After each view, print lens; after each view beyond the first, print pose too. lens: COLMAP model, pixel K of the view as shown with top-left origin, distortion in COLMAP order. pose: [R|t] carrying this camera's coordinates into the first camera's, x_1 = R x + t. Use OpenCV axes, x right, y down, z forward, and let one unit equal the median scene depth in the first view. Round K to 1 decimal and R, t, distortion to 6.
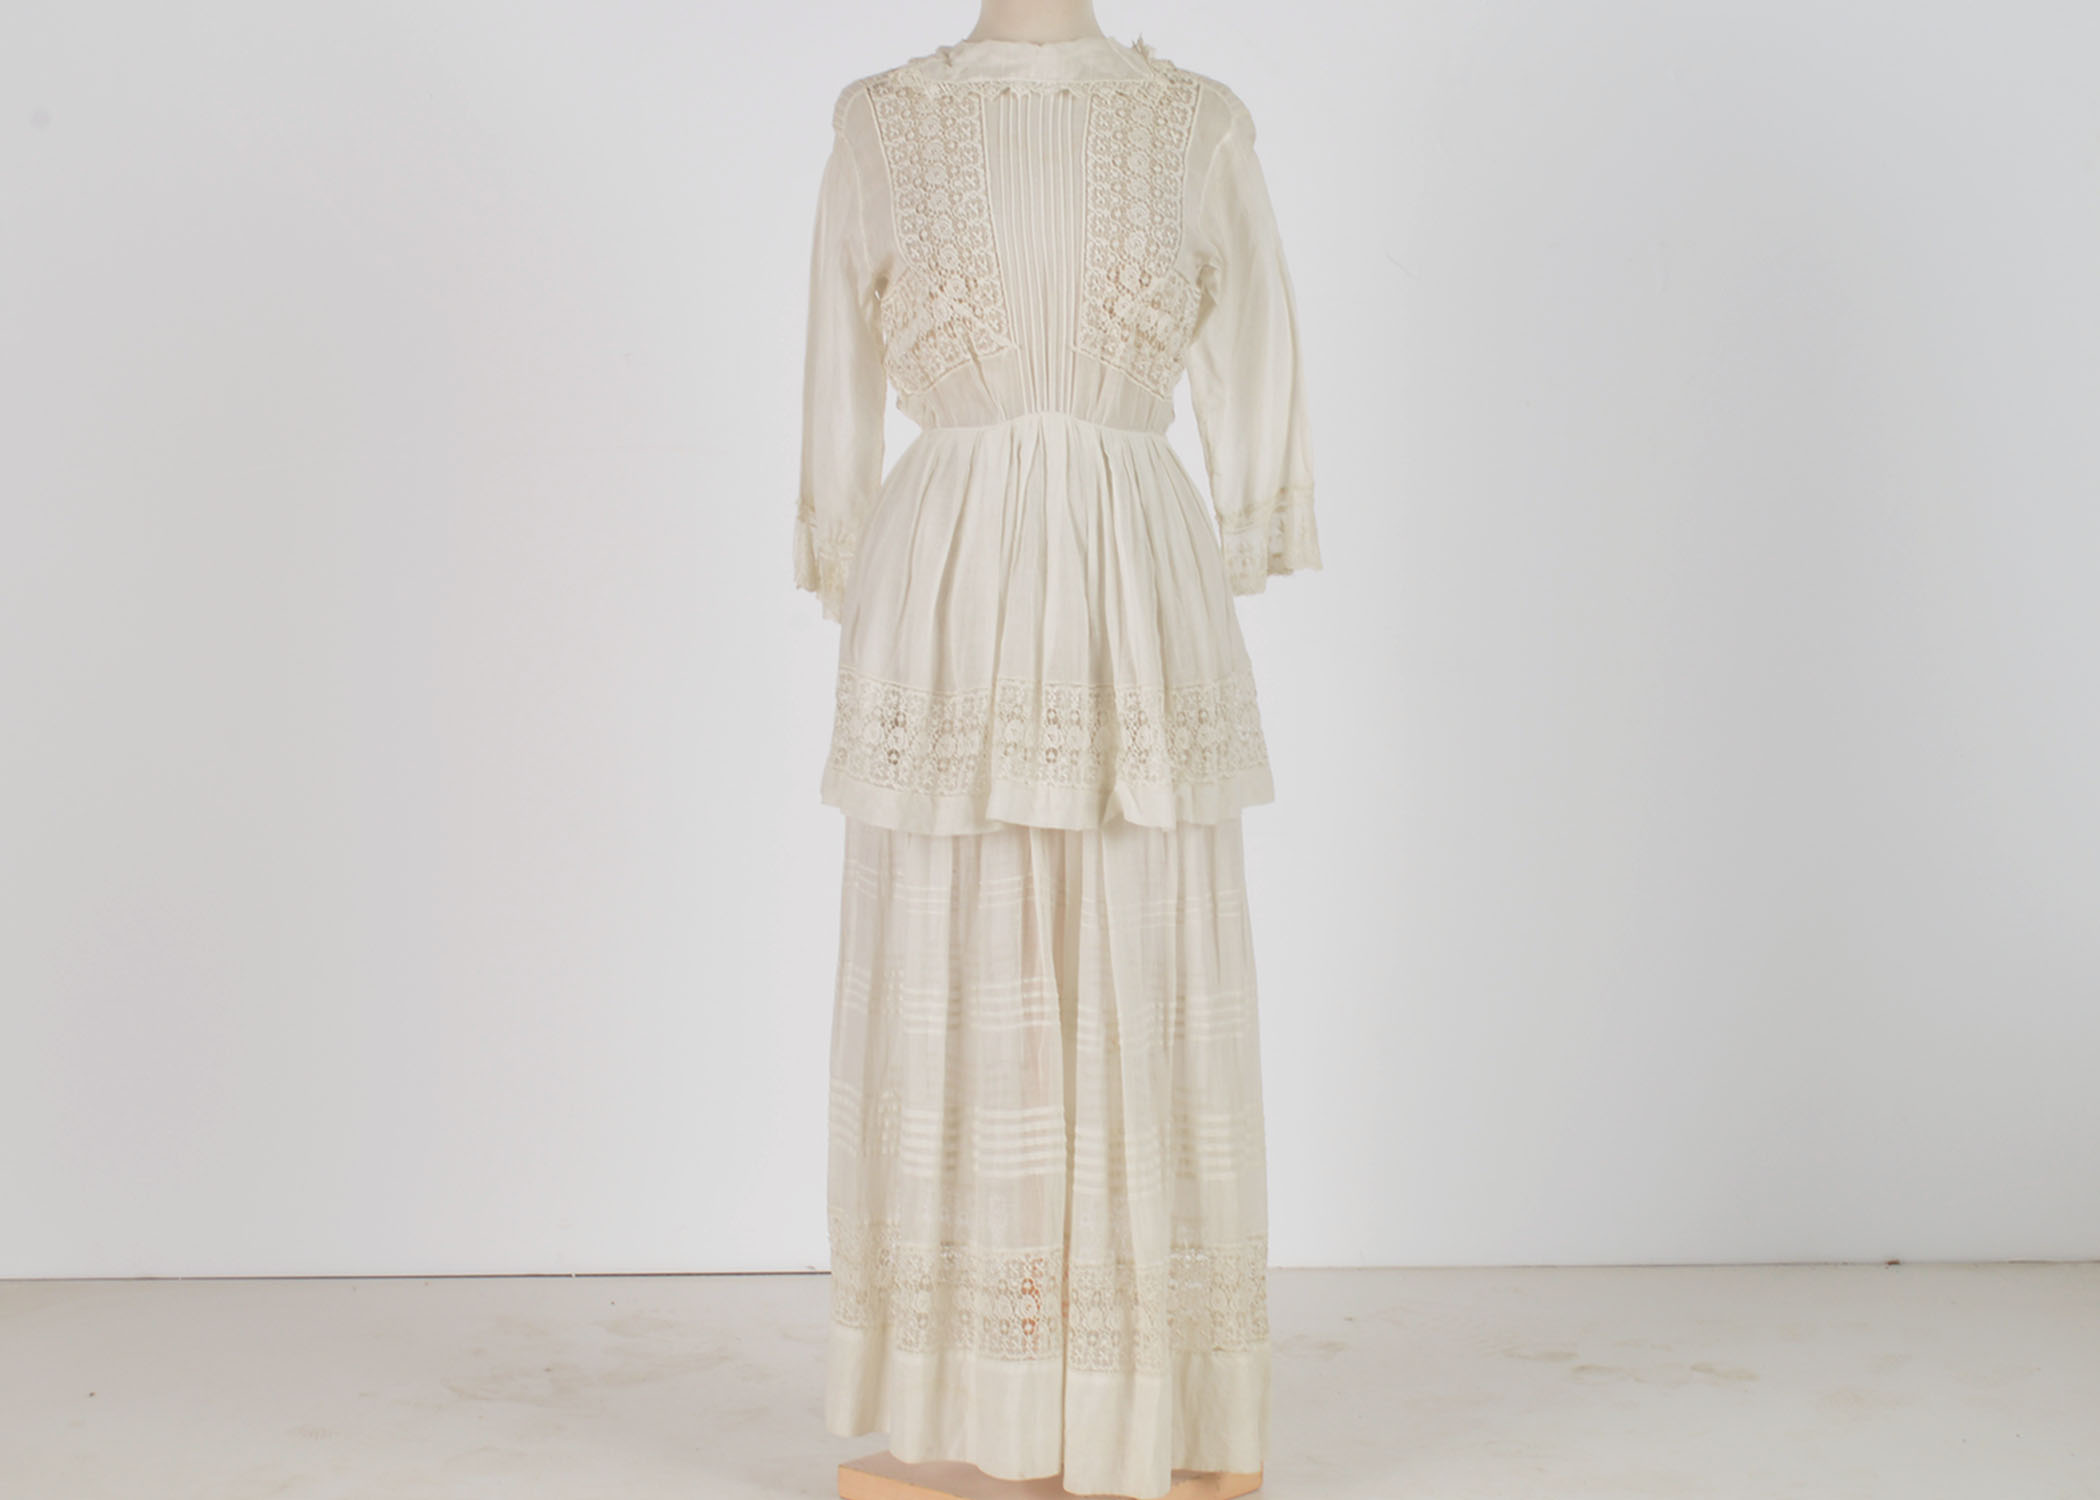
lens RADIAL K [[4338.3, 0, 914.7], [0, 4338.3, 748.5], [0, 0, 1]] dist [-0.075061, 0.043950]
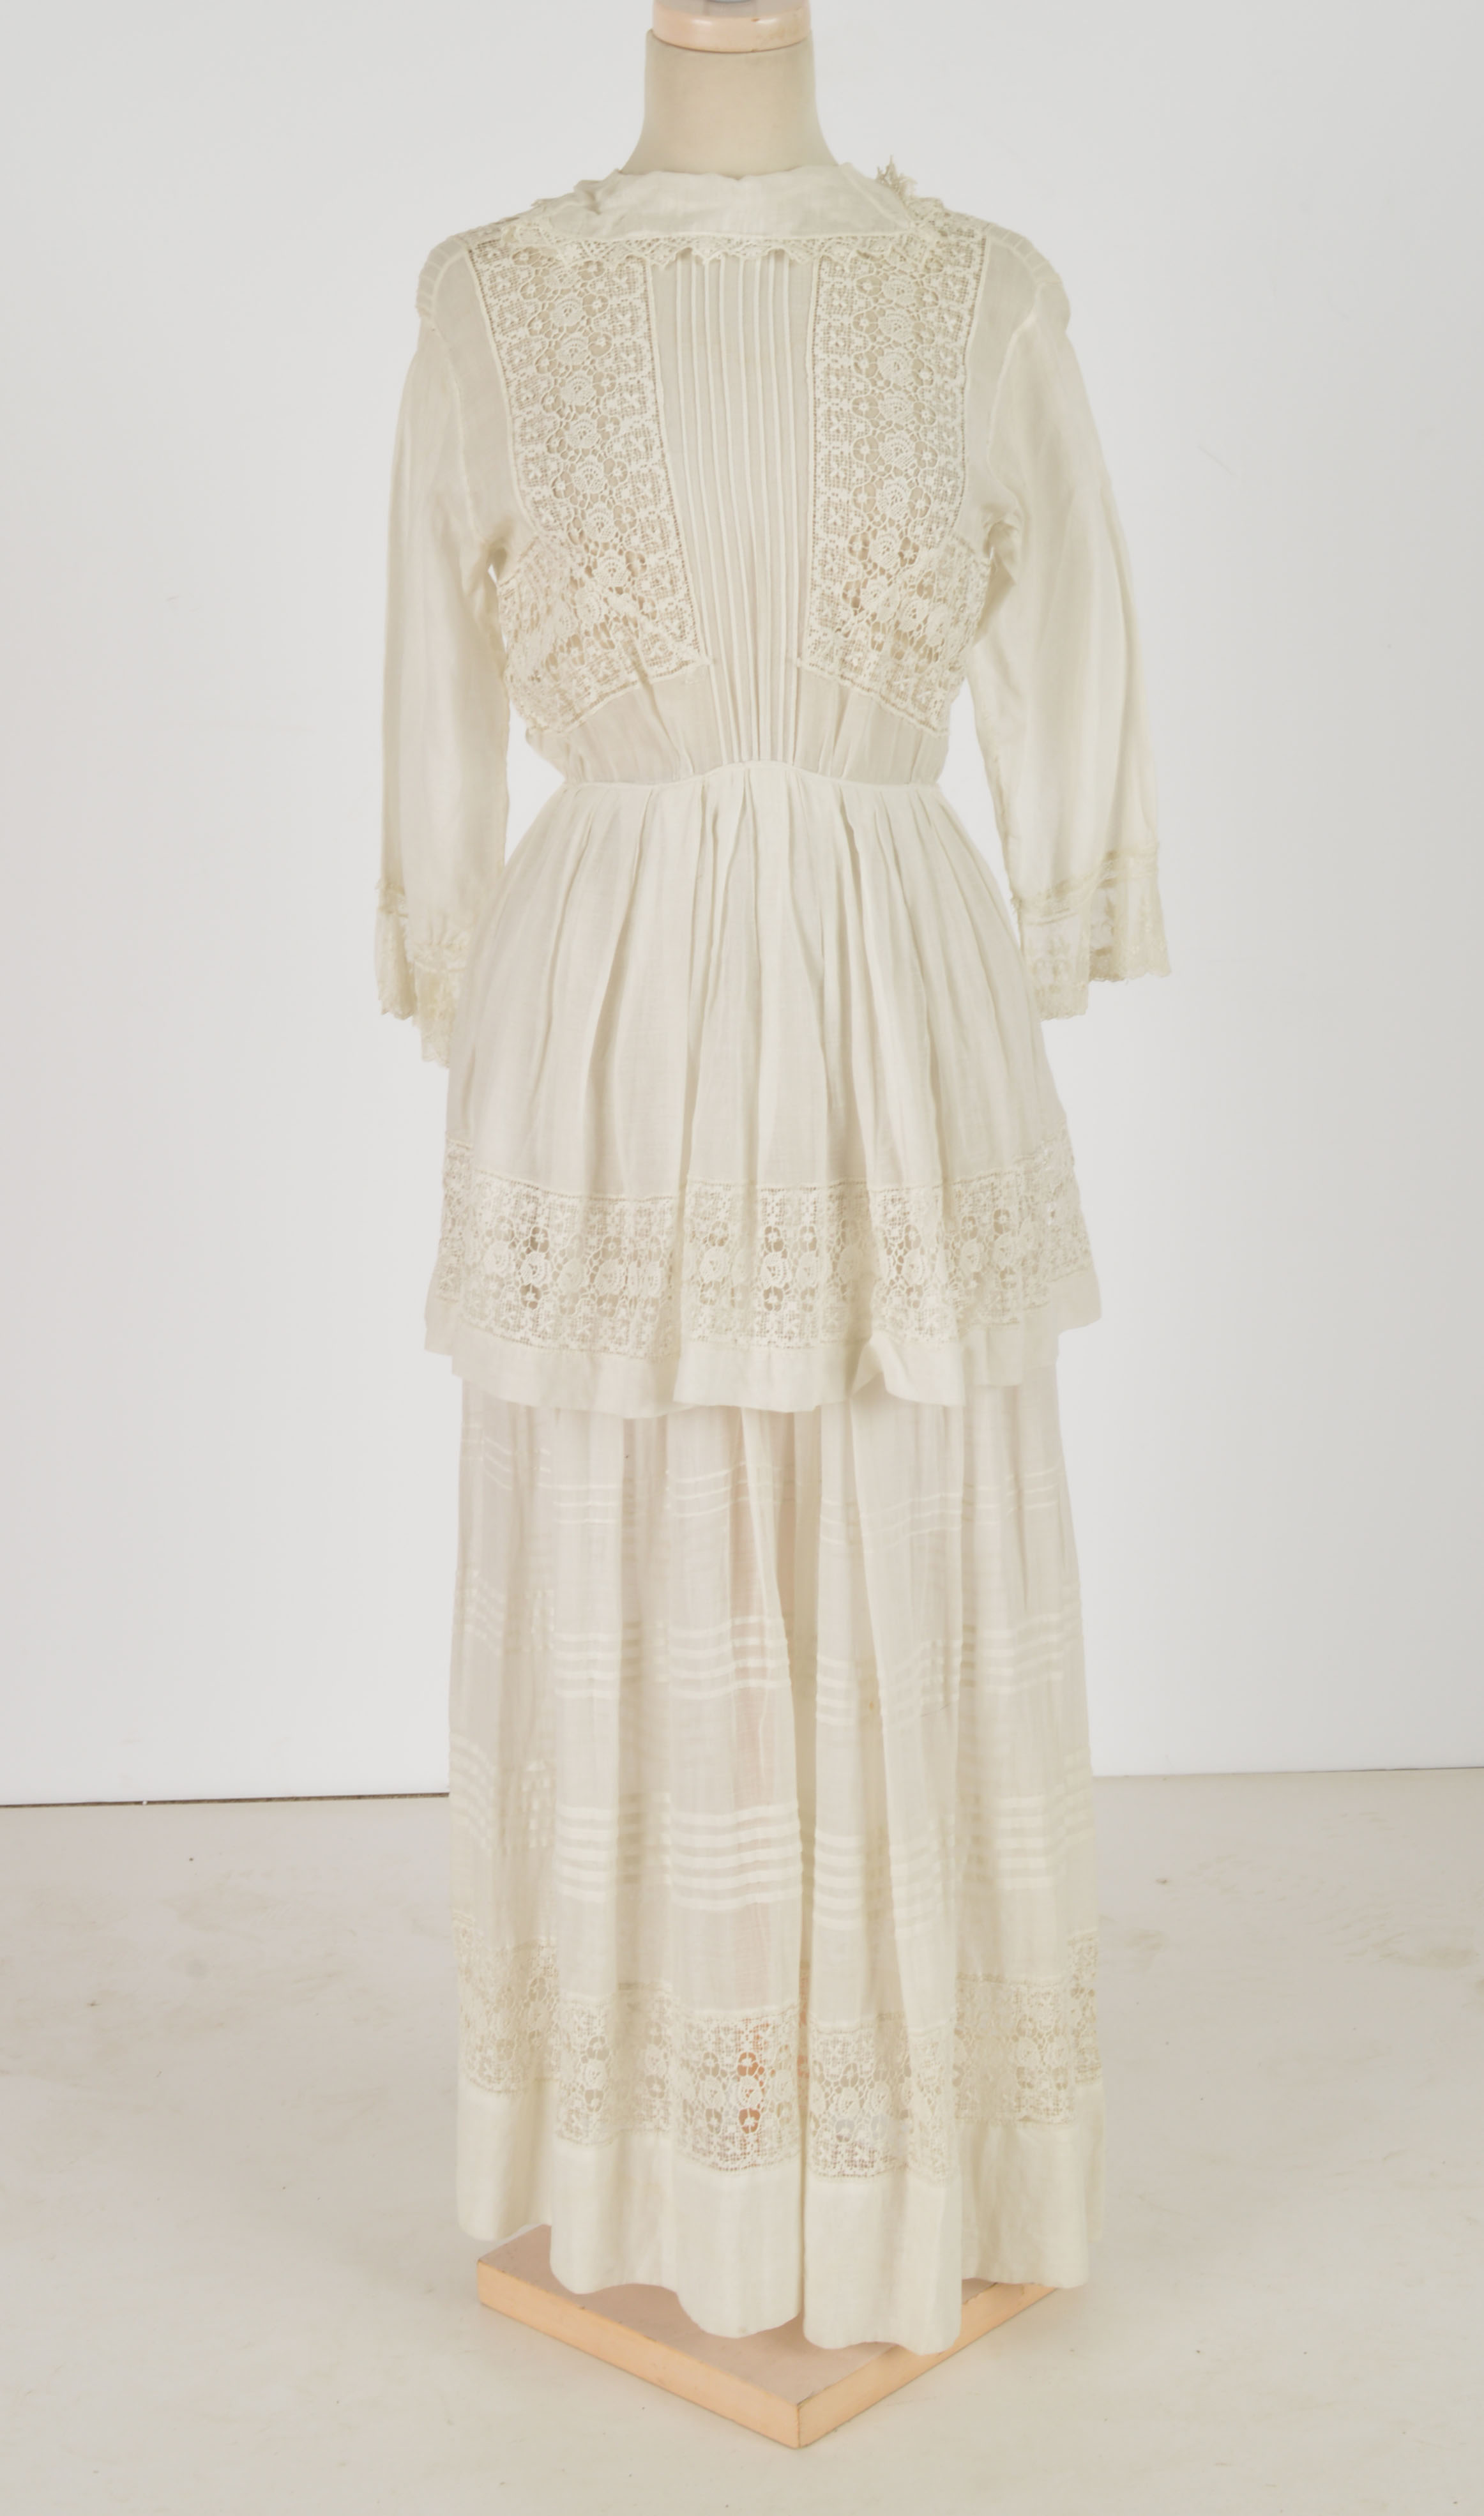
lens RADIAL K [[3792.8, 0, 736.7], [0, 3792.8, 1156.6], [0, 0, 1]] dist [-0.047152, -0.041392]
pose [[0.999241, -0.019520, 0.033719, 0.007319], [0.015831, 0.994197, 0.106404, -0.078866], [-0.035601, -0.105789, 0.993751, 0.433544]]
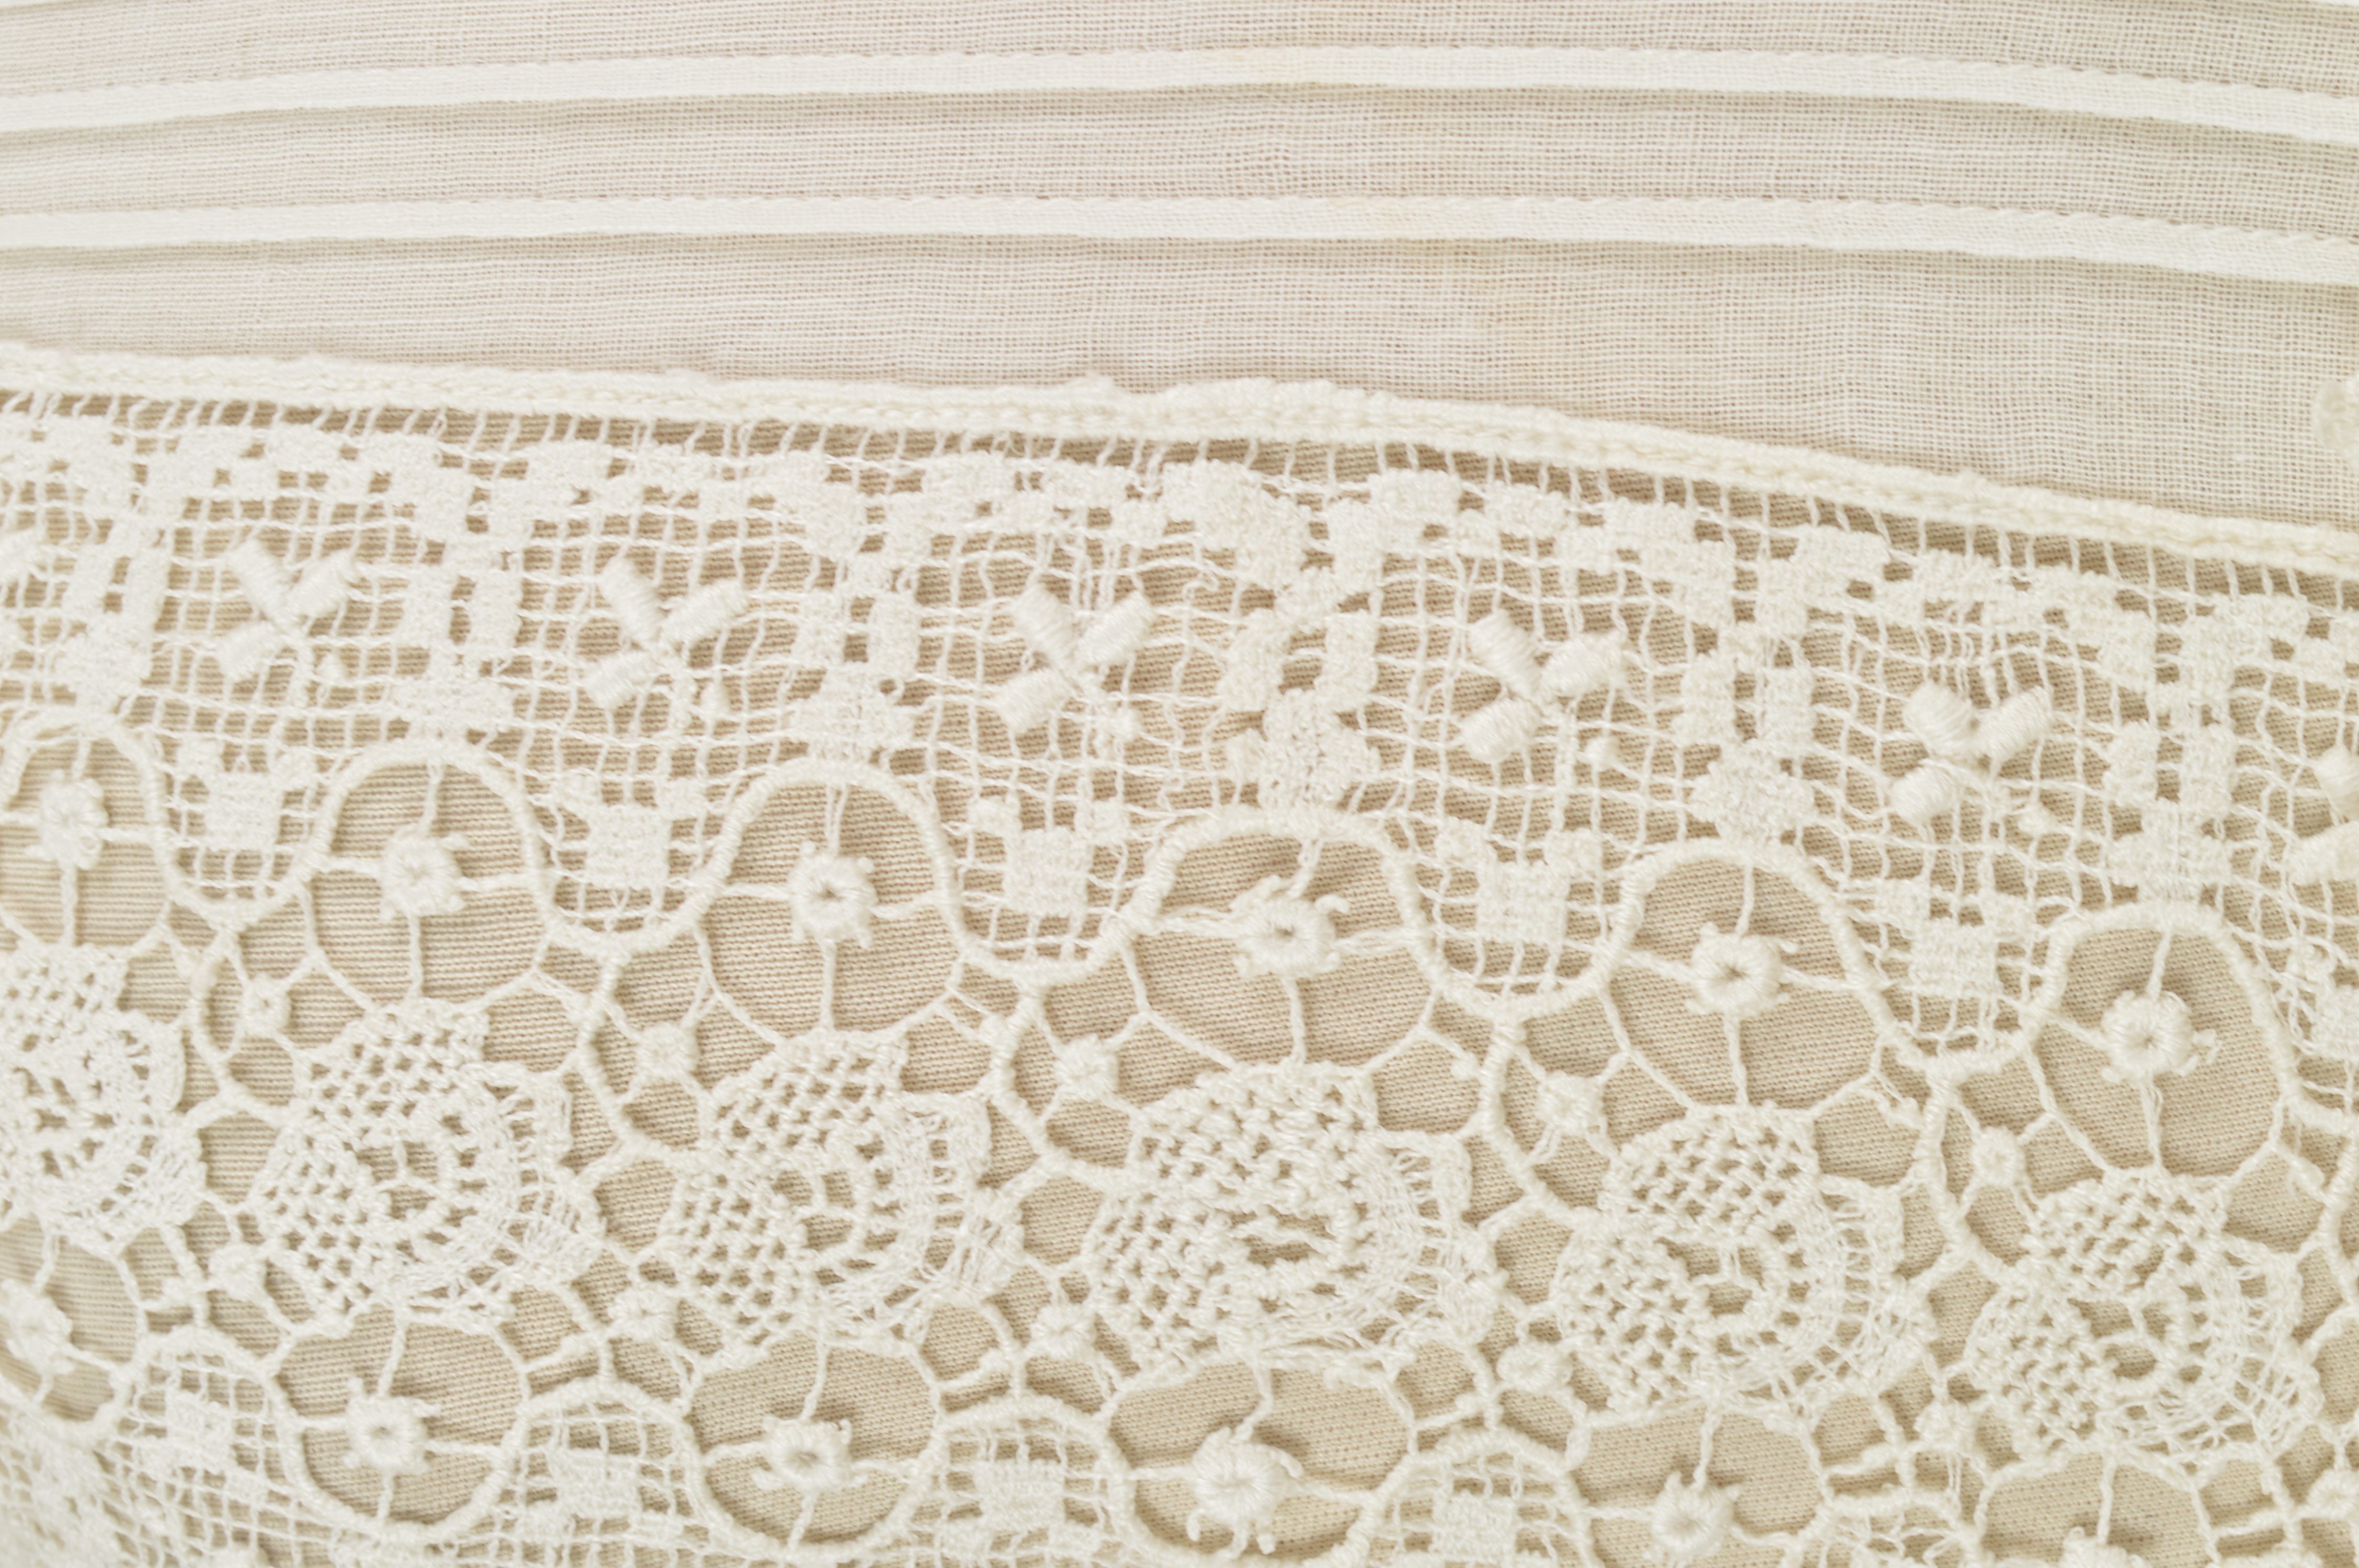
lens RADIAL K [[5413.2, 0, 1179.5], [0, 5413.2, 784.0], [0, 0, 1]] dist [-0.003274, 0.025692]
pose [[-0.036779, 0.999001, 0.025372, 0.042304], [-0.884402, -0.044360, 0.464614, -0.172468], [0.465275, -0.005351, 0.885150, 0.917861]]
